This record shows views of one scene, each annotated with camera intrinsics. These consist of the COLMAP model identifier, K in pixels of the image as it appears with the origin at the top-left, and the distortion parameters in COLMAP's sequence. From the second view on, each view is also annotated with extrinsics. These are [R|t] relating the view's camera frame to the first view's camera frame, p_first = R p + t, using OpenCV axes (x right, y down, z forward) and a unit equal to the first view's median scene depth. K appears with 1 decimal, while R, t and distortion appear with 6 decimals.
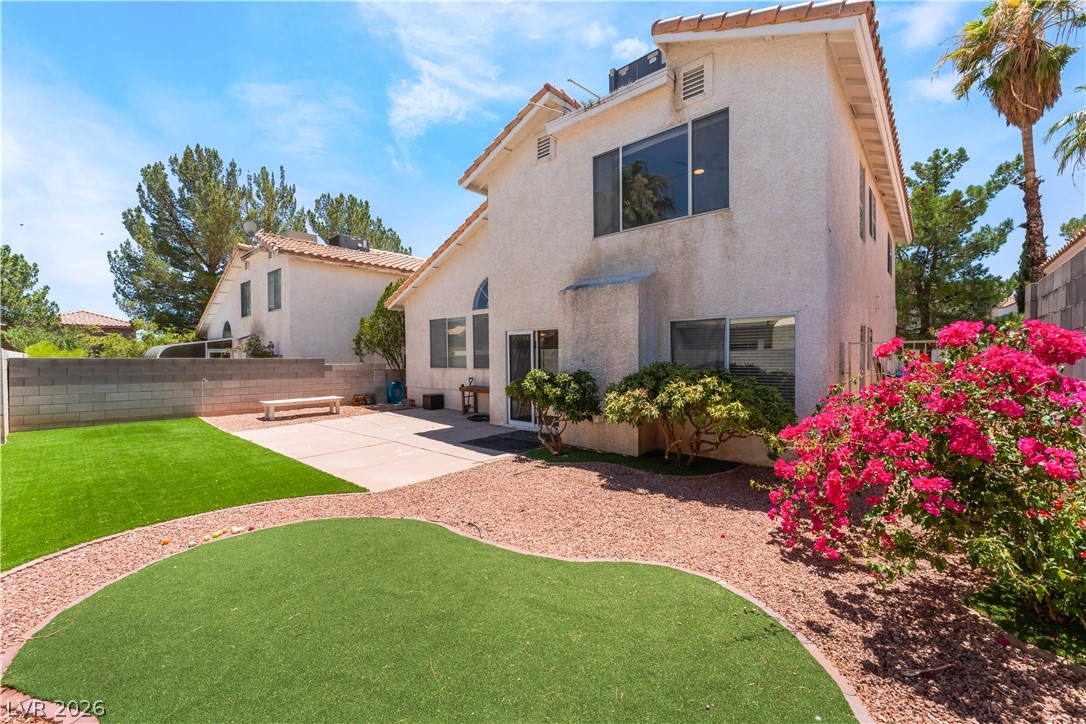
lens RADIAL K [[444.2, 0, 542.6], [0, 444.2, 358.2], [0, 0, 1]] dist [-0.002146, 0.000235]
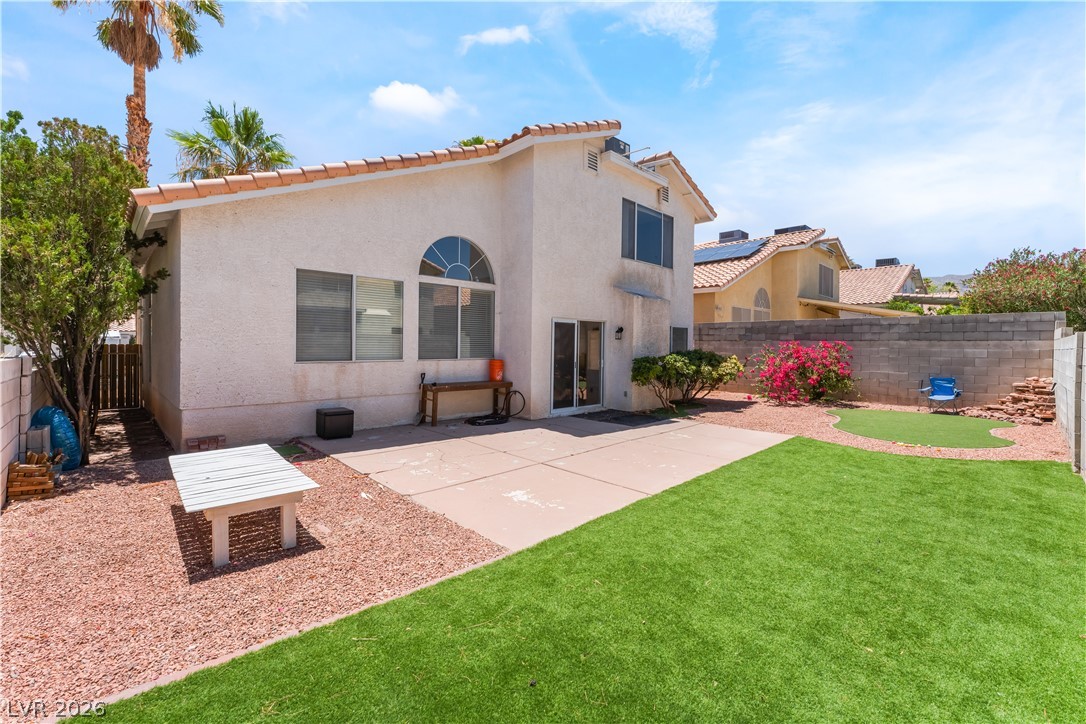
lens RADIAL K [[463.3, 0, 543.7], [0, 463.3, 358.6], [0, 0, 1]] dist [-0.003900, -0.000630]
pose [[0.056348, -0.010221, 0.998359, -1.175204], [0.001517, 0.999947, 0.010152, 0.019958], [-0.998410, 0.000942, 0.056360, 1.042281]]
